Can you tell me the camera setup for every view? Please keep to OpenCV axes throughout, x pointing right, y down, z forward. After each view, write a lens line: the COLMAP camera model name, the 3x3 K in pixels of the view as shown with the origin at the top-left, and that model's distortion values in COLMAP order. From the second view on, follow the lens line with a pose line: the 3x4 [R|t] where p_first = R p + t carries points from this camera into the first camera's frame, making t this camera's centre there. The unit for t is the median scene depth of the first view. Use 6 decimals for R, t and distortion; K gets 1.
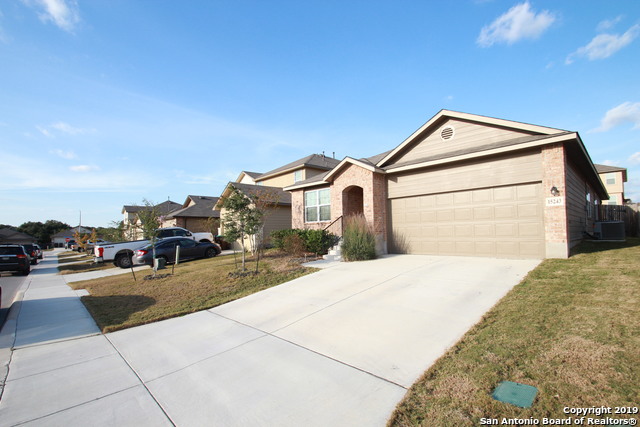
lens RADIAL K [[297.7, 0, 317.9], [0, 297.7, 225.3], [0, 0, 1]] dist [0.002097, -0.000181]
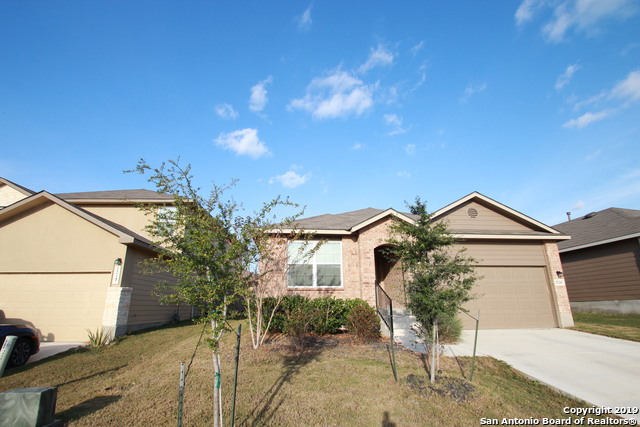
lens RADIAL K [[297.7, 0, 317.9], [0, 297.7, 225.3], [0, 0, 1]] dist [0.002097, -0.000181]
pose [[0.631949, 0.222601, 0.742354, -0.653532], [-0.026252, 0.963462, -0.266554, 0.041226], [-0.774566, 0.148960, 0.614702, 0.673789]]
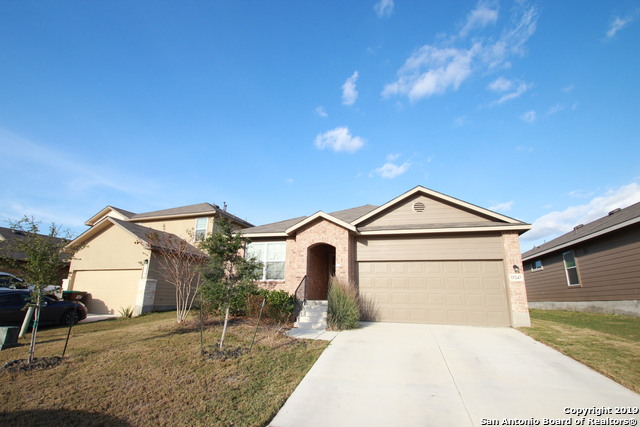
lens RADIAL K [[297.7, 0, 317.9], [0, 297.7, 225.3], [0, 0, 1]] dist [0.002097, -0.000181]
pose [[0.867819, 0.157439, 0.471278, -0.347762], [-0.055064, 0.973104, -0.223687, 0.019873], [-0.493819, 0.168169, 0.853148, 0.227881]]
